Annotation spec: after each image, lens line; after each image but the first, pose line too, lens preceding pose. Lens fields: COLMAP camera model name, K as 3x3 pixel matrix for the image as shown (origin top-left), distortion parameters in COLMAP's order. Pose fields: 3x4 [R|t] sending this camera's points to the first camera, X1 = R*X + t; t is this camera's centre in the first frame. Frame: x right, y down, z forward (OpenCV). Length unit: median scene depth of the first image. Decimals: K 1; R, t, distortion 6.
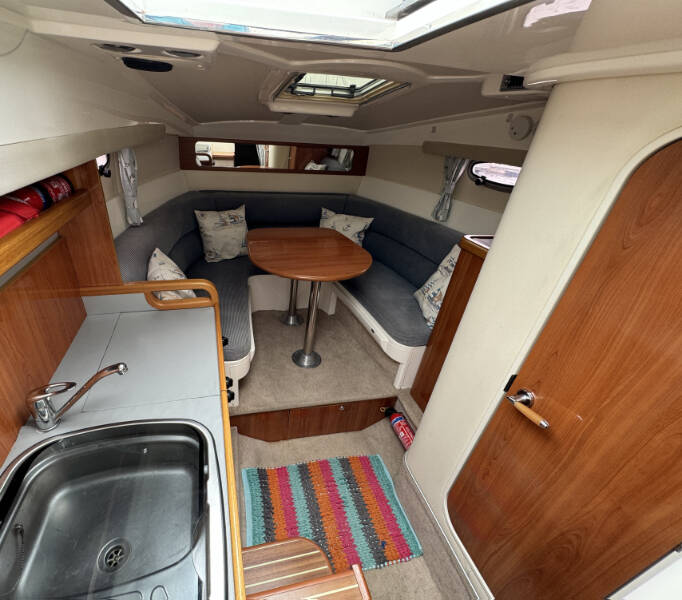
lens RADIAL K [[319.0, 0, 286.0], [0, 319.0, 297.1], [0, 0, 1]] dist [0.000199, -0.000030]
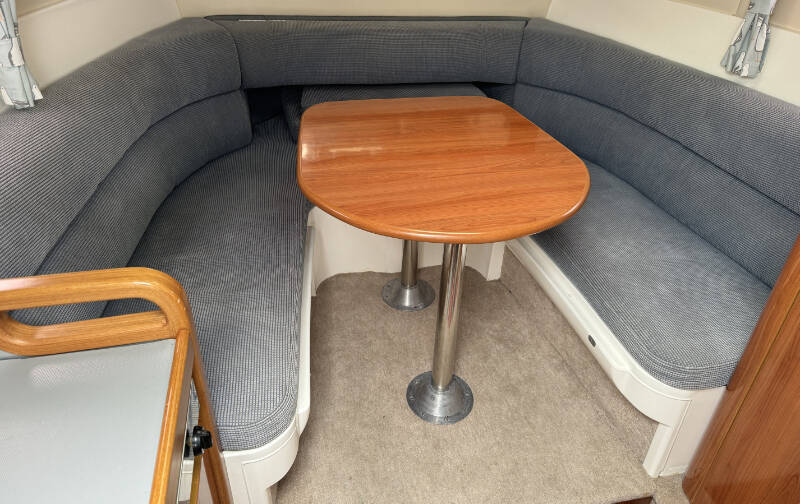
lens RADIAL K [[569.9, 0, 406.7], [0, 569.9, 207.7], [0, 0, 1]] dist [0.033801, -0.037335]
pose [[0.999834, -0.014457, -0.011112, 0.033107], [0.014635, 0.999762, 0.016156, -0.086977], [0.010875, -0.016316, 0.999808, 0.223767]]
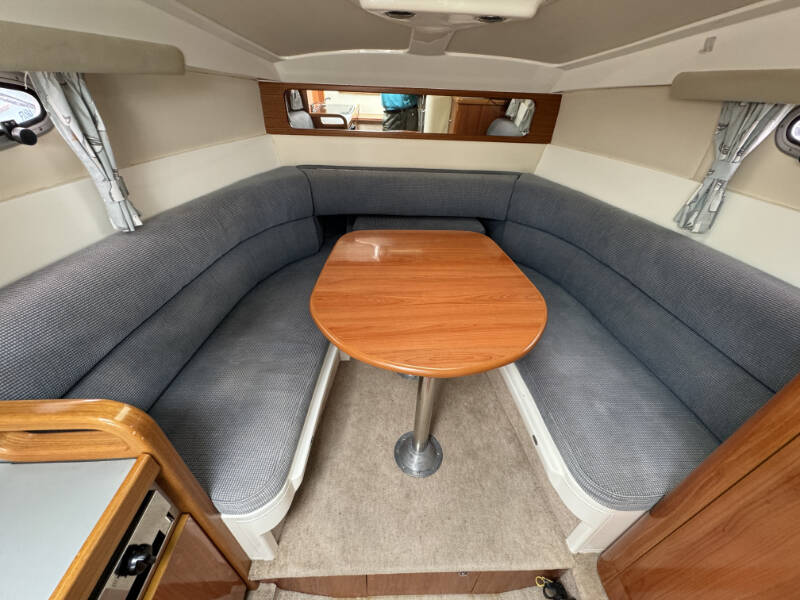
lens RADIAL K [[321.6, 0, 401.8], [0, 321.6, 297.8], [0, 0, 1]] dist [-0.003375, 0.001197]
pose [[0.985443, 0.073943, -0.153086, 0.111342], [-0.061078, 0.994325, 0.087109, -0.163060], [0.158658, -0.076491, 0.984366, 0.433775]]
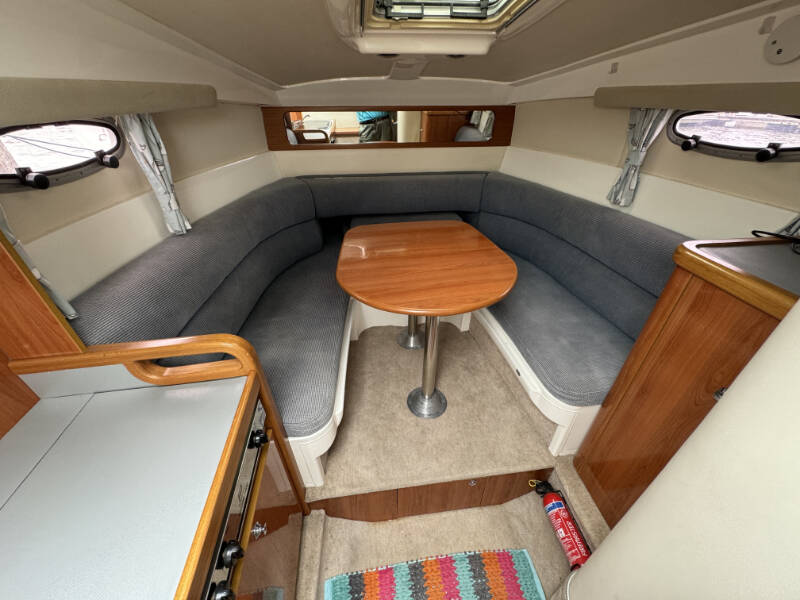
lens RADIAL K [[321.6, 0, 401.8], [0, 321.6, 296.6], [0, 0, 1]] dist [-0.003375, 0.001197]
pose [[0.995502, -0.012609, -0.093899, 0.084388], [0.018177, 0.998111, 0.058686, -0.102840], [0.092981, -0.060129, 0.993851, 0.279945]]
